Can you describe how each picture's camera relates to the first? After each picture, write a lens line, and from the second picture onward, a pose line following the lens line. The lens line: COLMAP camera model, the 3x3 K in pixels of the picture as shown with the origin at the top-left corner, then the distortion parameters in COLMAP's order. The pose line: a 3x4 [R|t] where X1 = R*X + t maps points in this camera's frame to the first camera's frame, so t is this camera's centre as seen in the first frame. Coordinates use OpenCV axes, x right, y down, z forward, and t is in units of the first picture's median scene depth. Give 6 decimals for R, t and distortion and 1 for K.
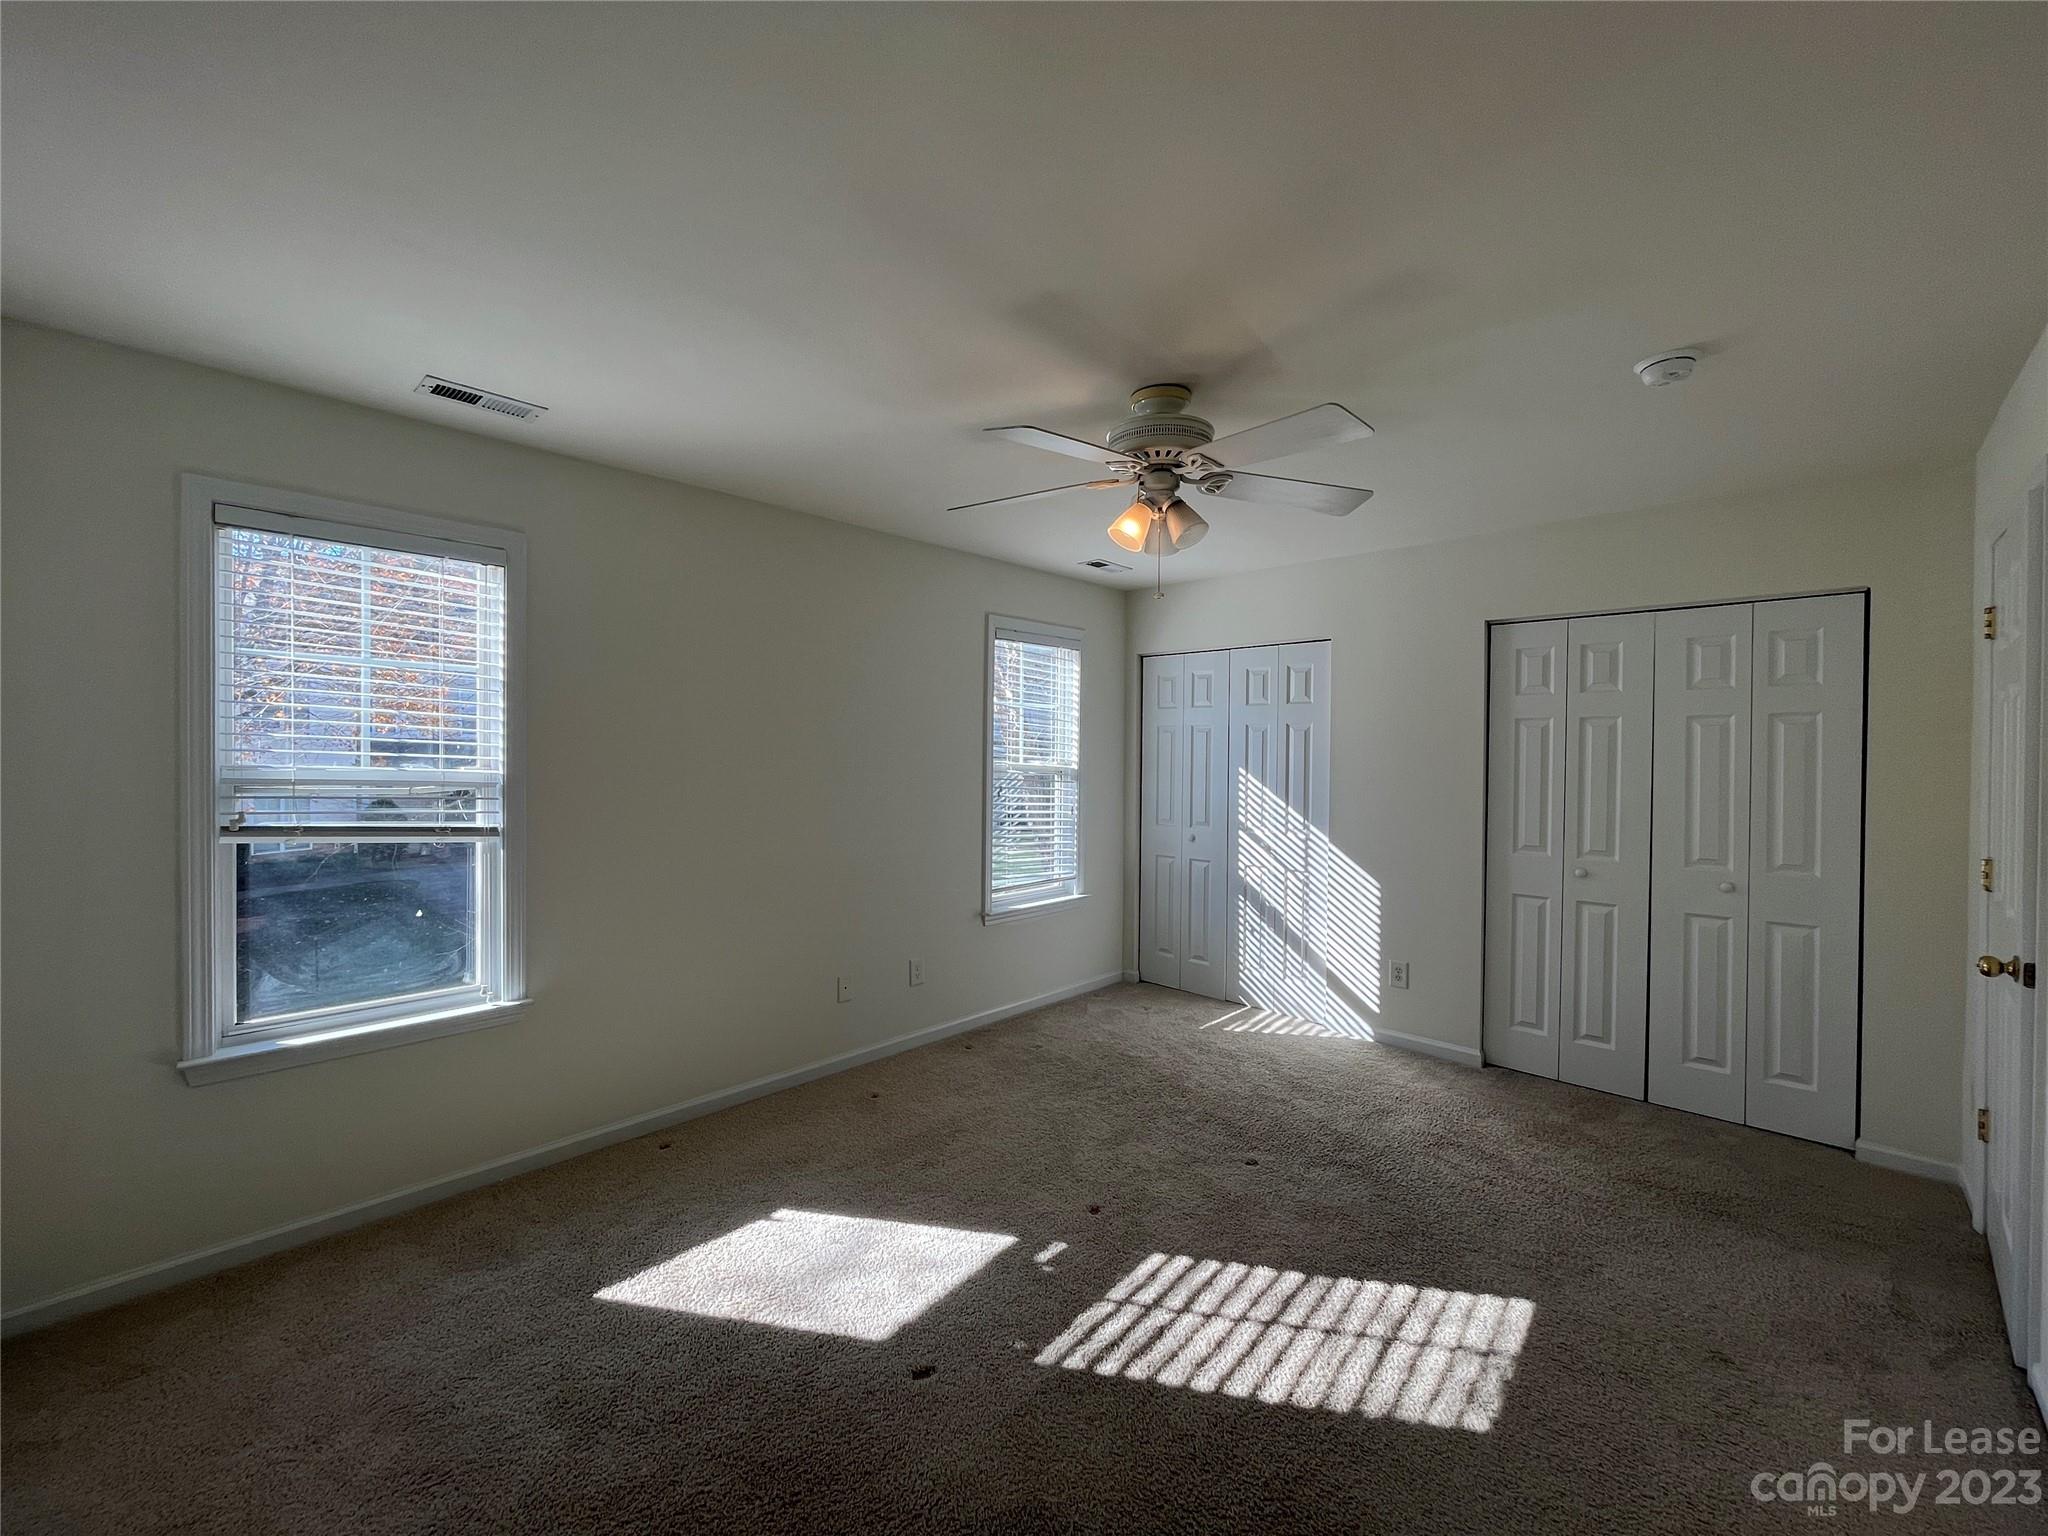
lens RADIAL K [[819.4, 0, 1019.4], [0, 819.4, 769.5], [0, 0, 1]] dist [-0.000048, -0.000712]
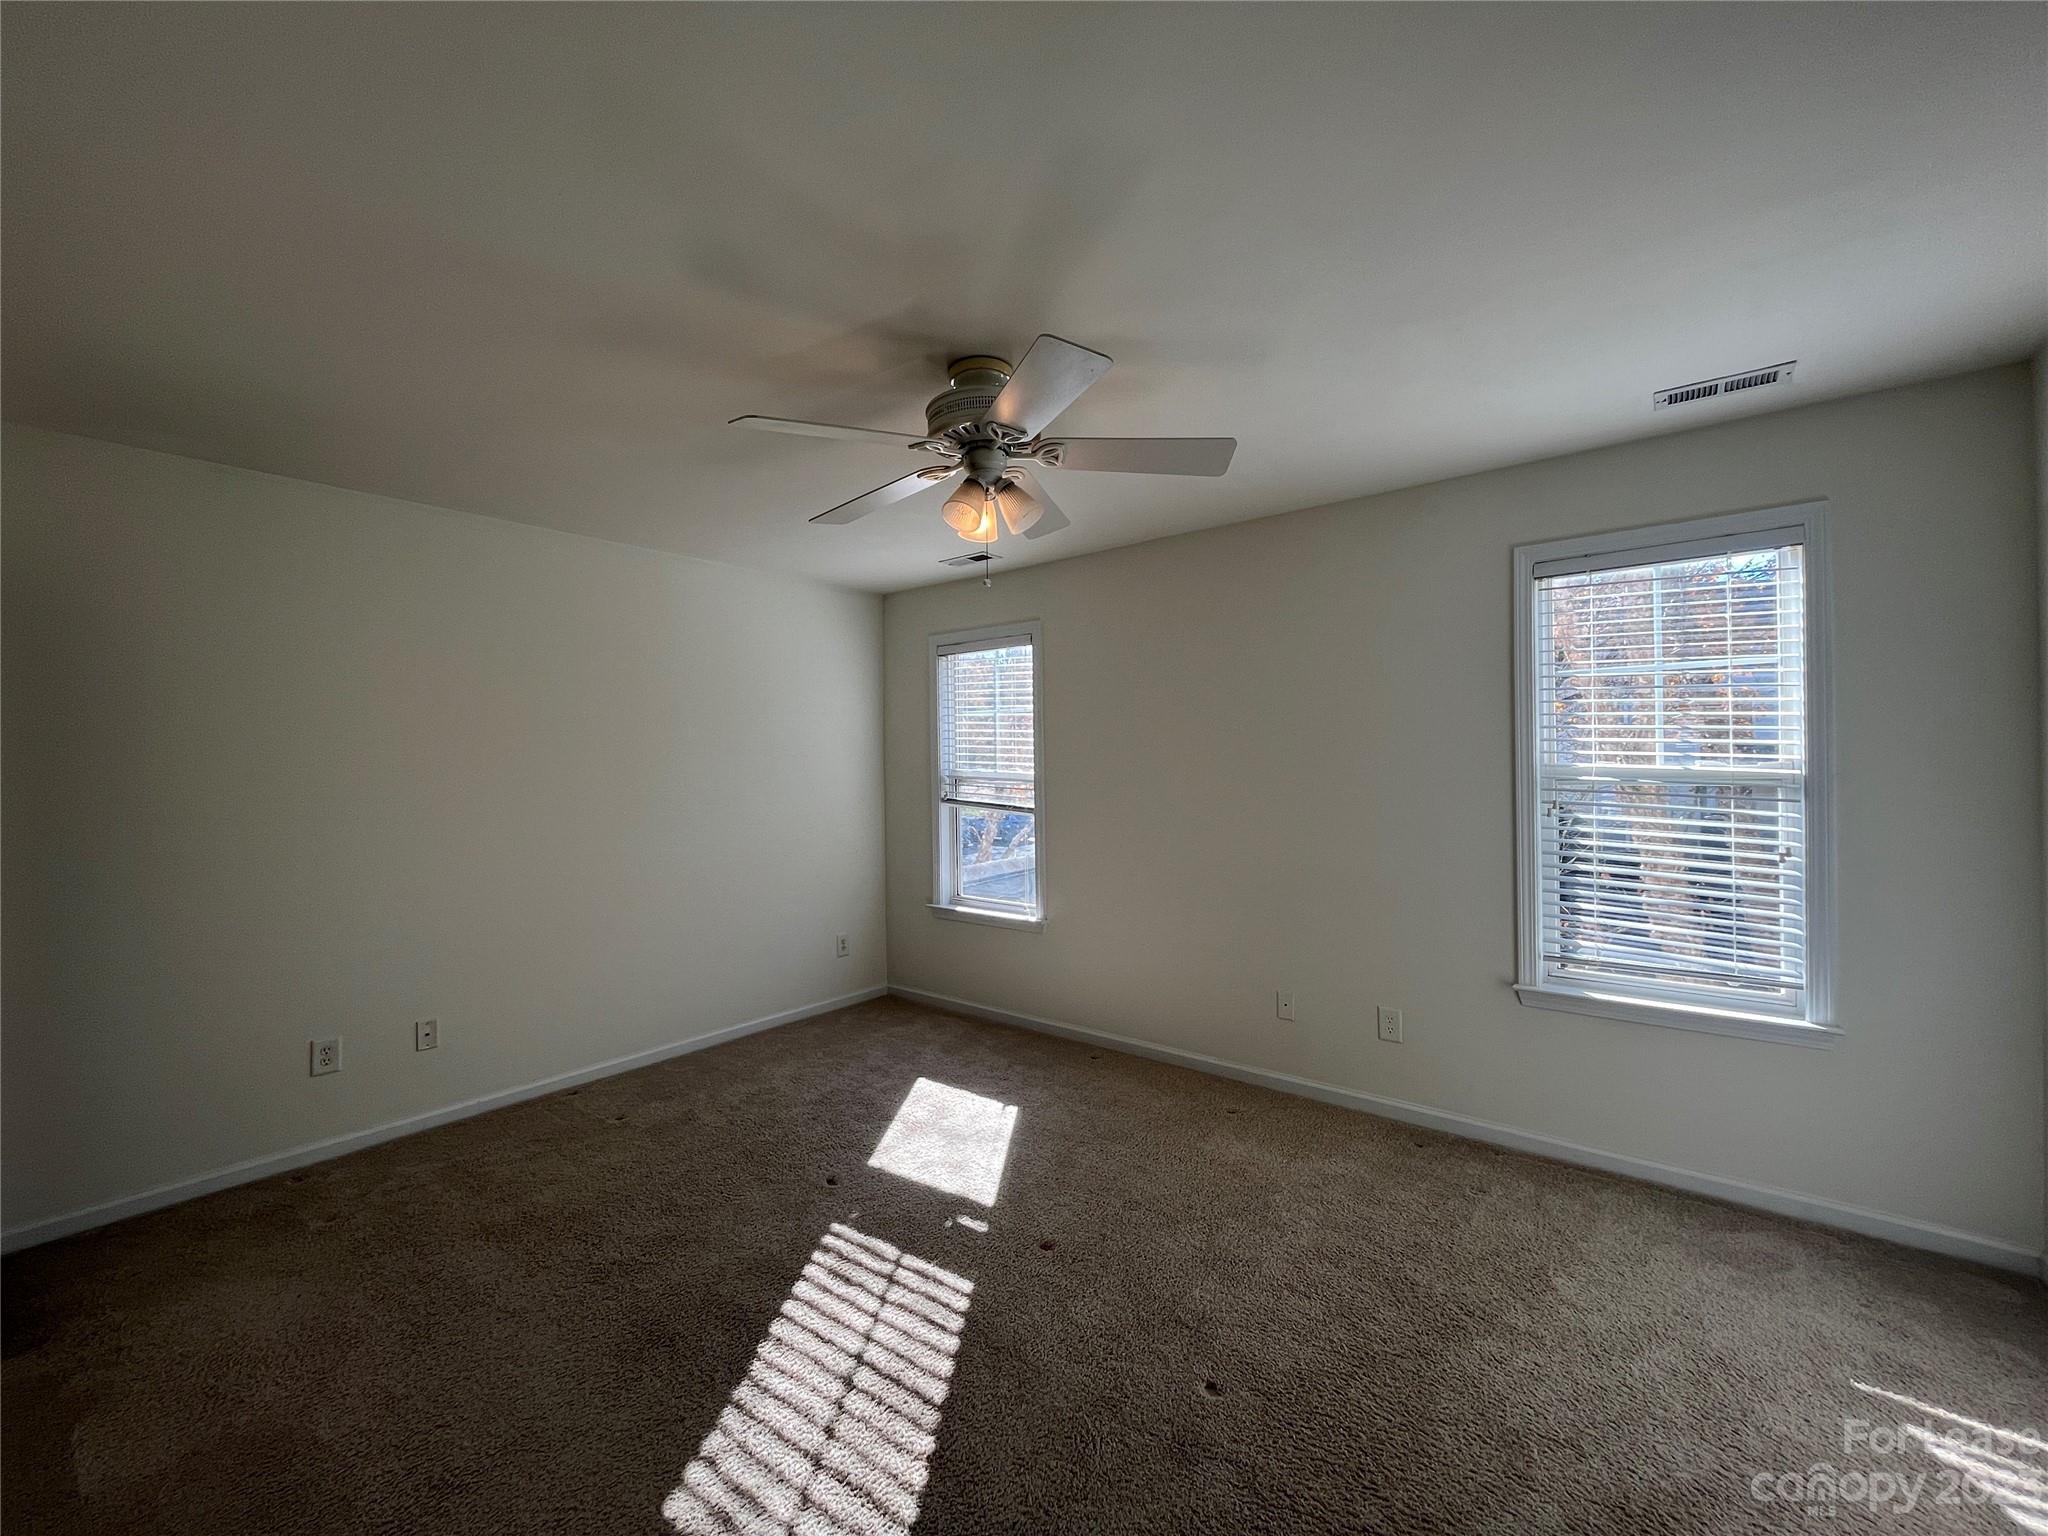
lens RADIAL K [[819.4, 0, 1019.5], [0, 819.4, 765.5], [0, 0, 1]] dist [-0.000048, -0.000712]
pose [[0.089352, -0.011921, -0.995929, 1.103304], [-0.010640, 0.999860, -0.012923, 0.010530], [0.995943, 0.011752, 0.089213, 0.957939]]
